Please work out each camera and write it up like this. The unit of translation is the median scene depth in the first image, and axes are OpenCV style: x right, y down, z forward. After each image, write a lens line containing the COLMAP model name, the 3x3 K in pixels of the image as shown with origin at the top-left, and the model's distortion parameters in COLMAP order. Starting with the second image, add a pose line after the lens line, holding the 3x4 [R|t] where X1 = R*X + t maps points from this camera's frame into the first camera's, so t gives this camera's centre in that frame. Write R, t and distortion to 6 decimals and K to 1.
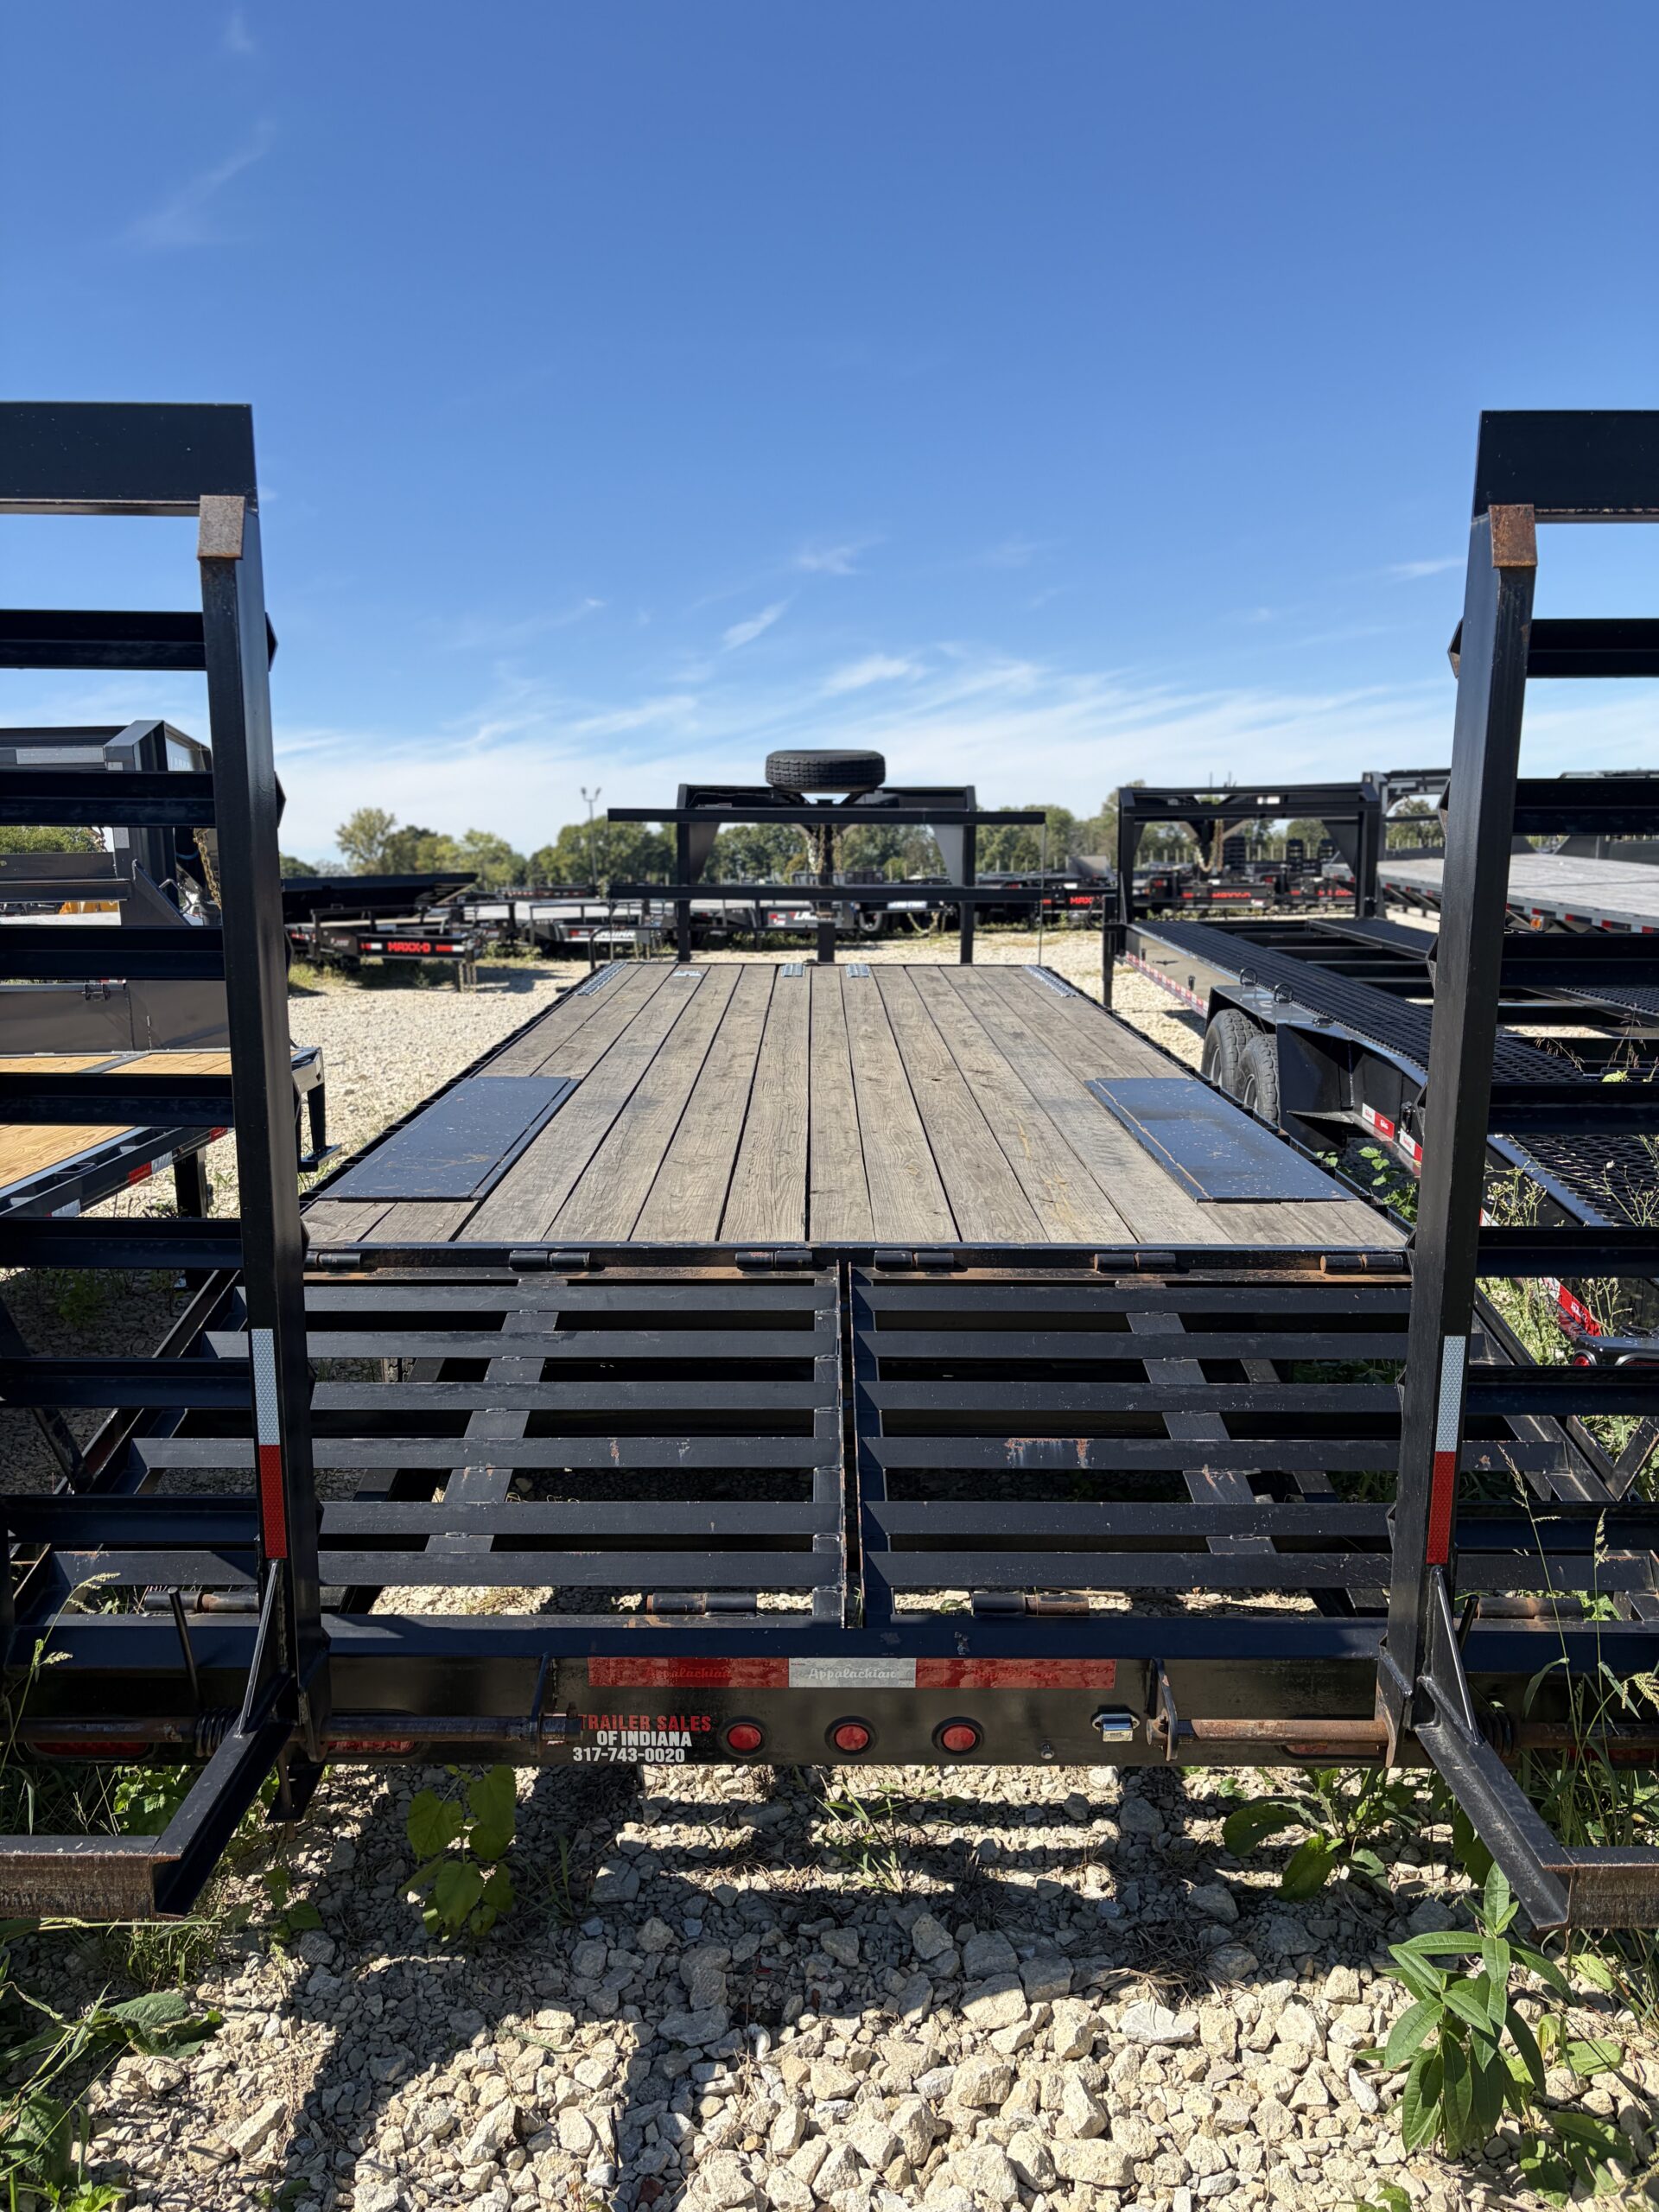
lens RADIAL K [[1663.1, 0, 816.2], [0, 1663.1, 1092.9], [0, 0, 1]] dist [0.008090, -0.000314]
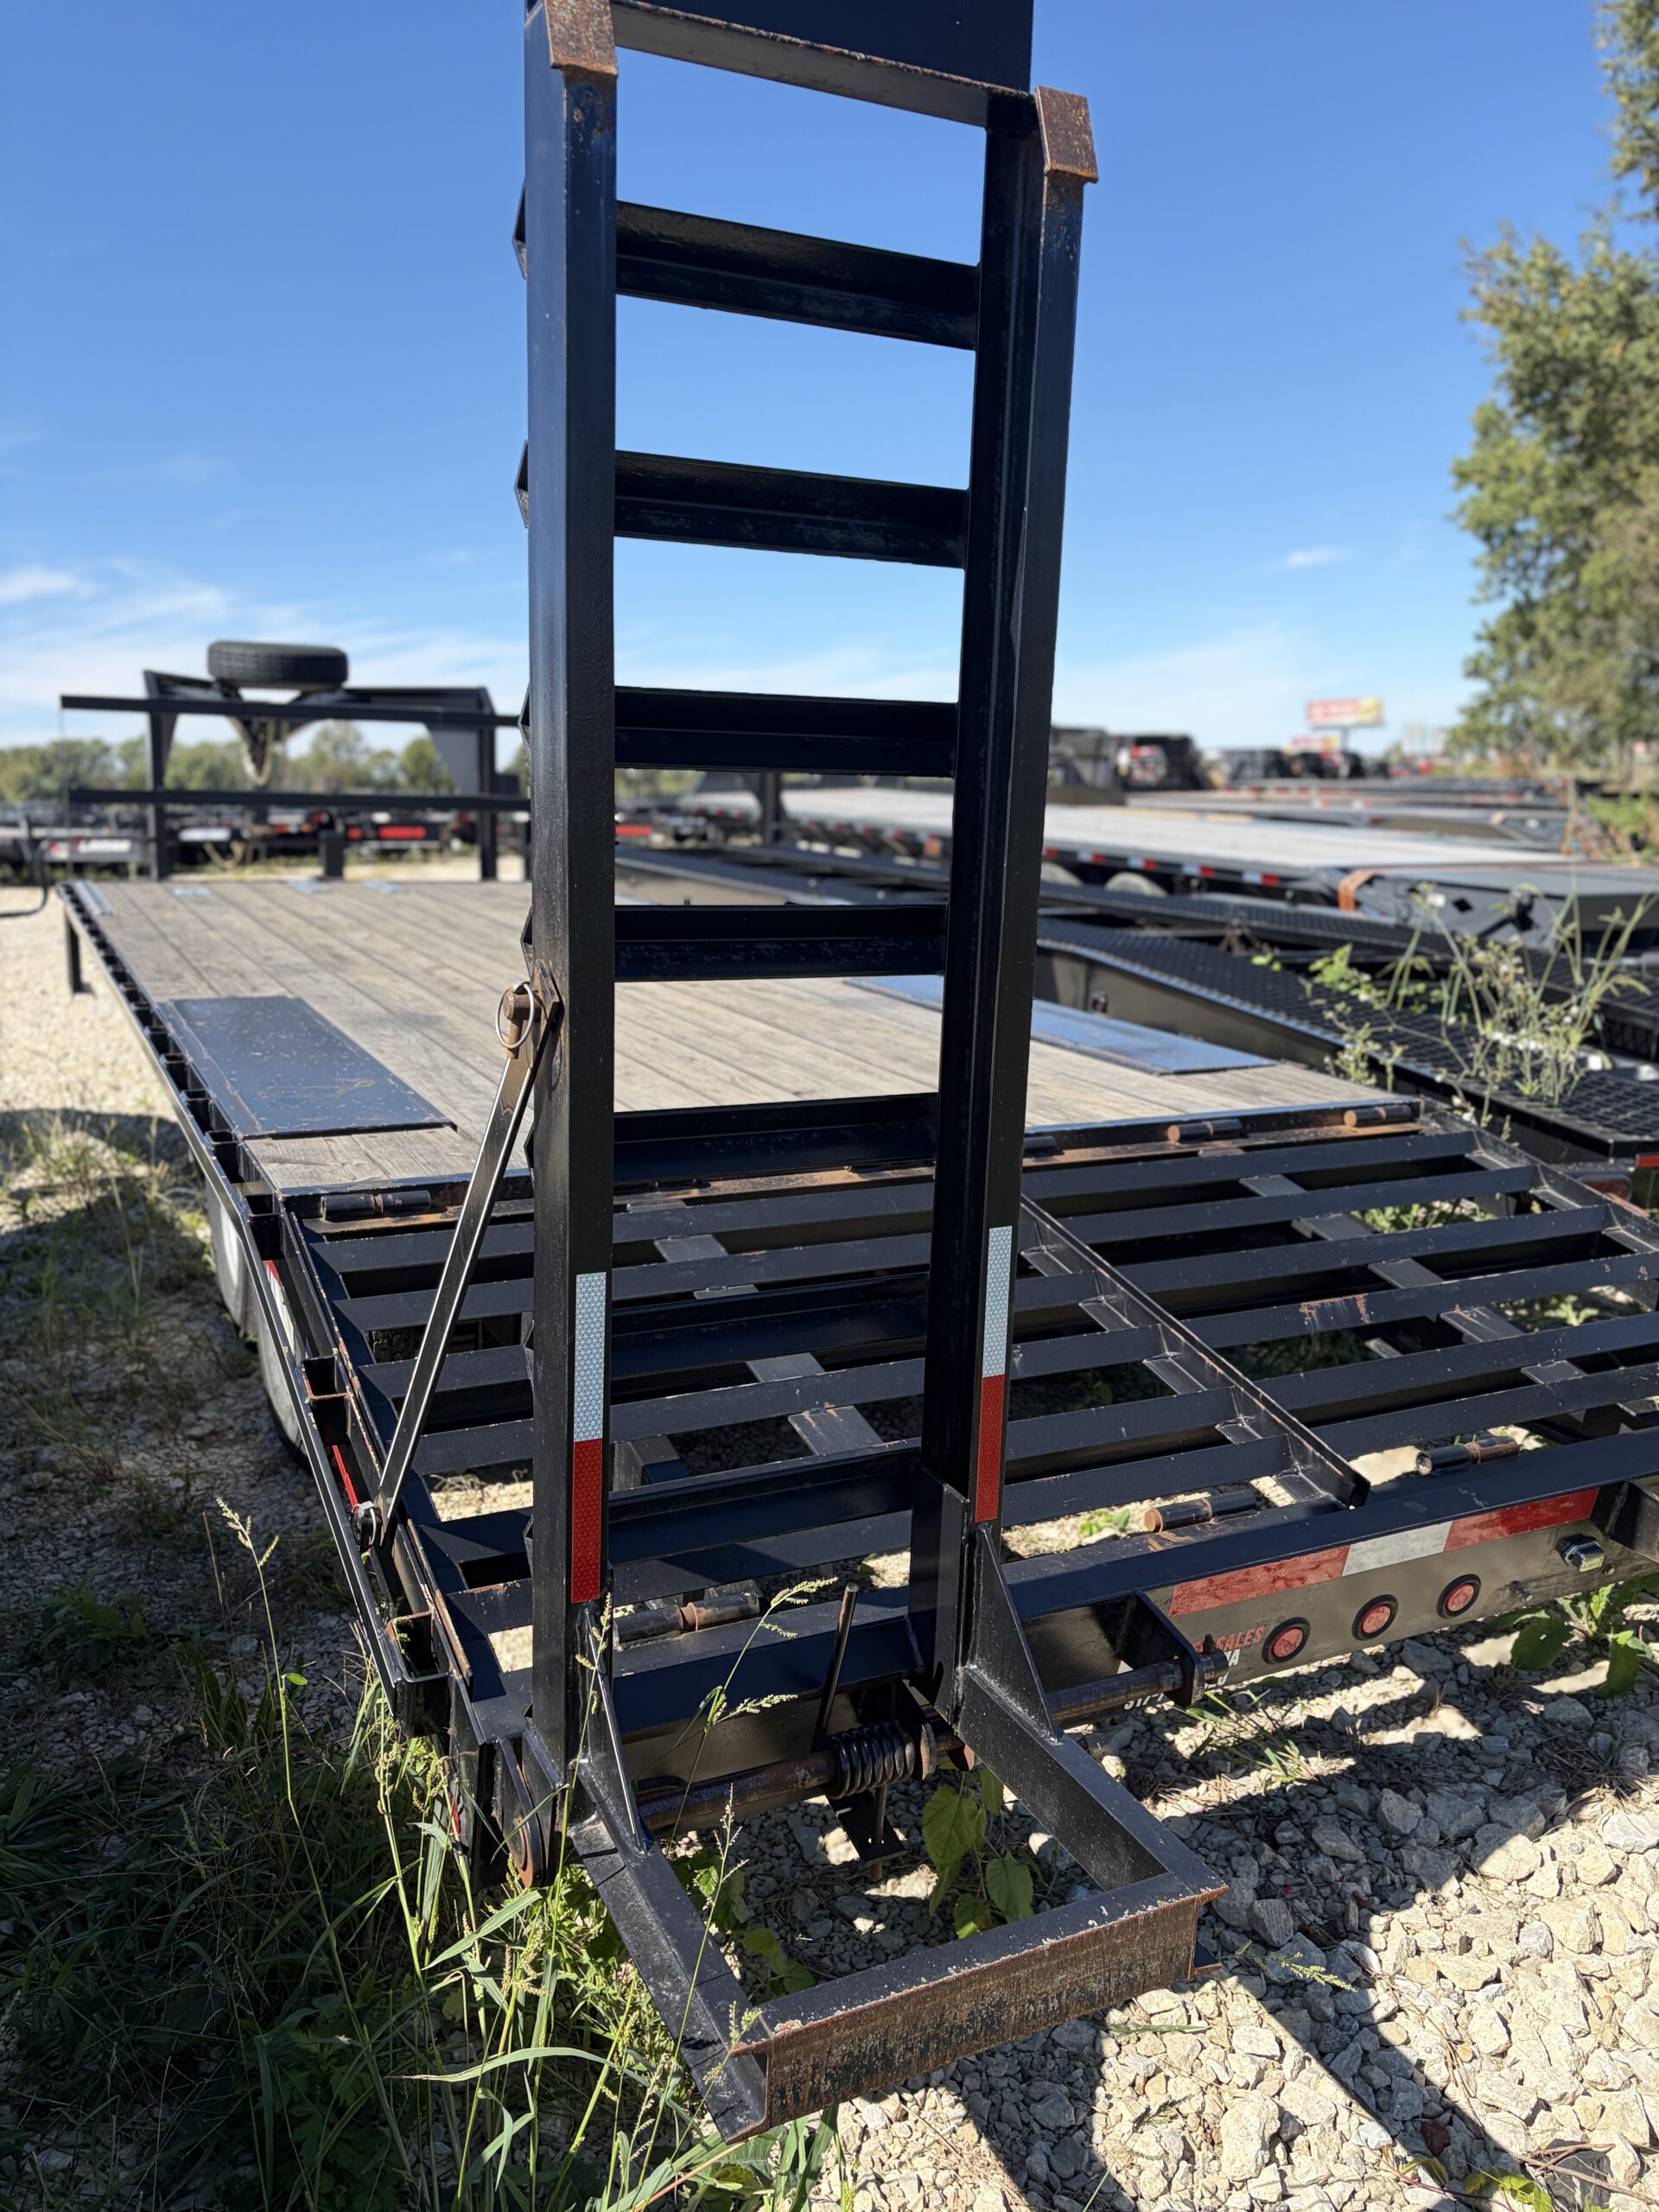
lens RADIAL K [[1663.1, 0, 812.4], [0, 1663.1, 1104.6], [0, 0, 1]] dist [0.008090, -0.000314]
pose [[0.897133, -0.064796, 0.436982, -0.453186], [0.046712, 0.997553, 0.052018, 0.023139], [-0.439283, -0.026255, 0.897965, 0.209682]]
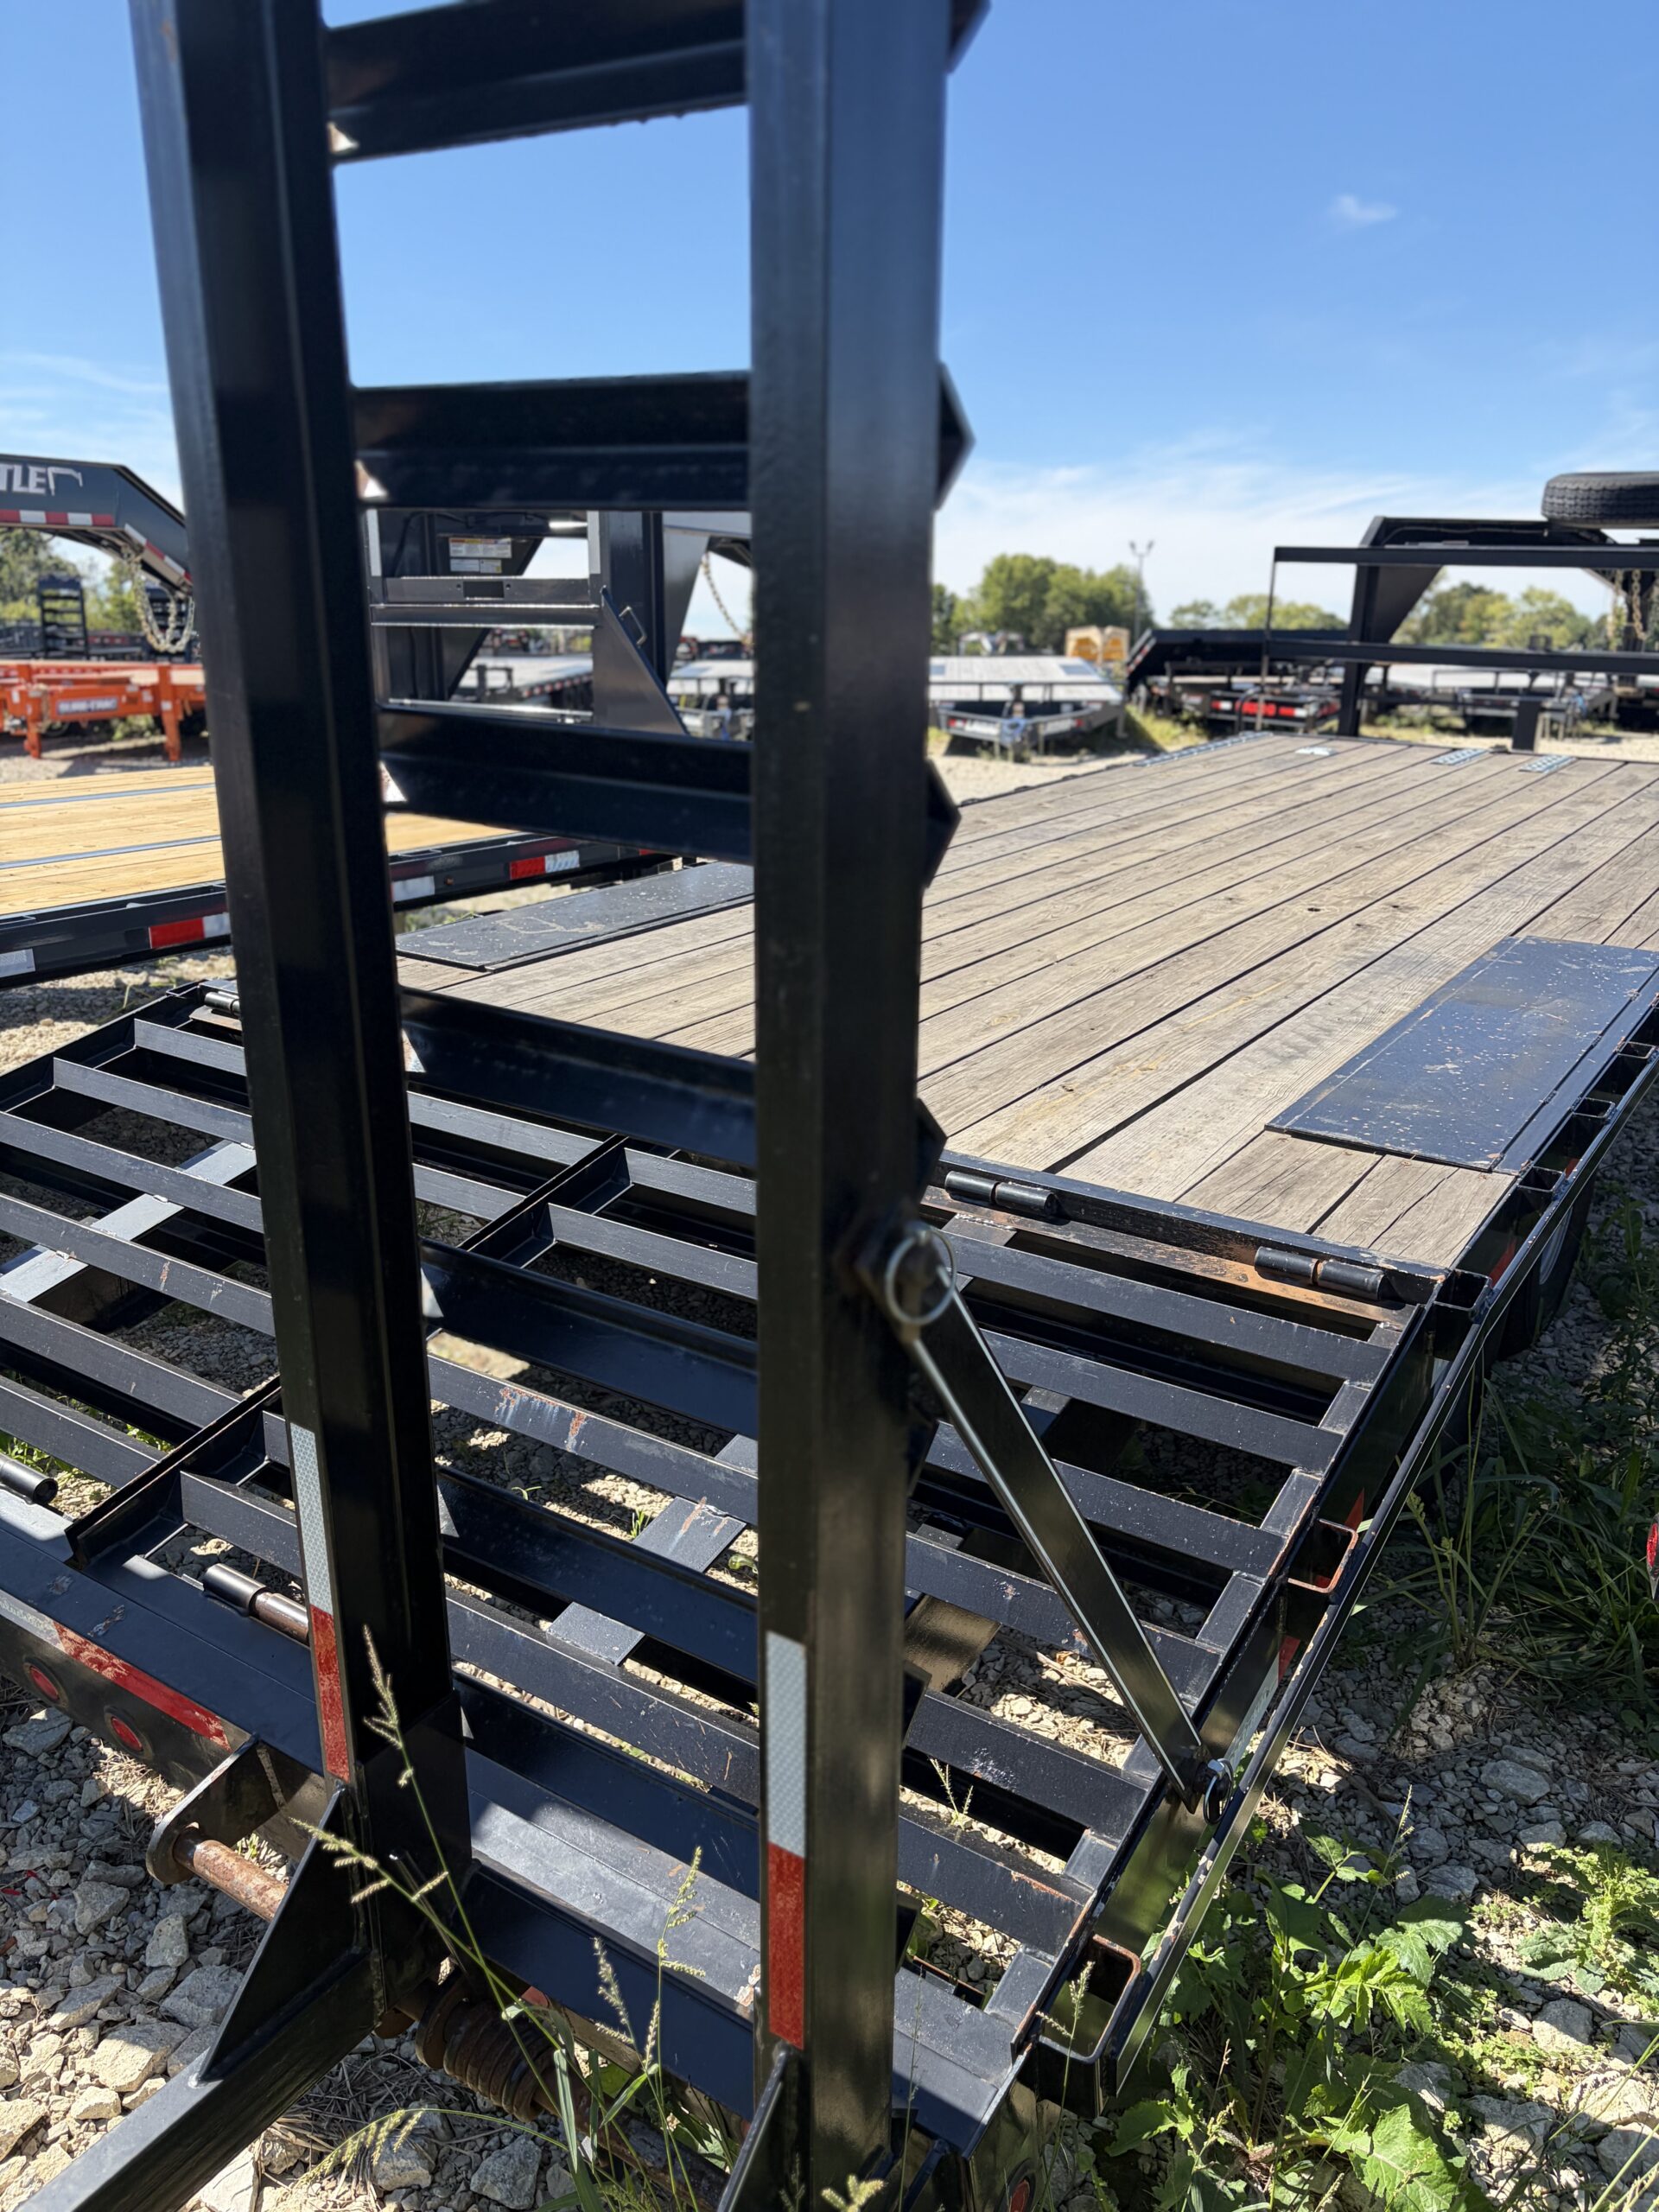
lens RADIAL K [[1663.1, 0, 818.3], [0, 1663.1, 1115.9], [0, 0, 1]] dist [0.008090, -0.000314]
pose [[0.831084, 0.188795, -0.523122, 0.487497], [-0.107116, 0.977344, 0.182549, -0.048889], [0.545735, -0.095679, 0.832478, 0.382196]]
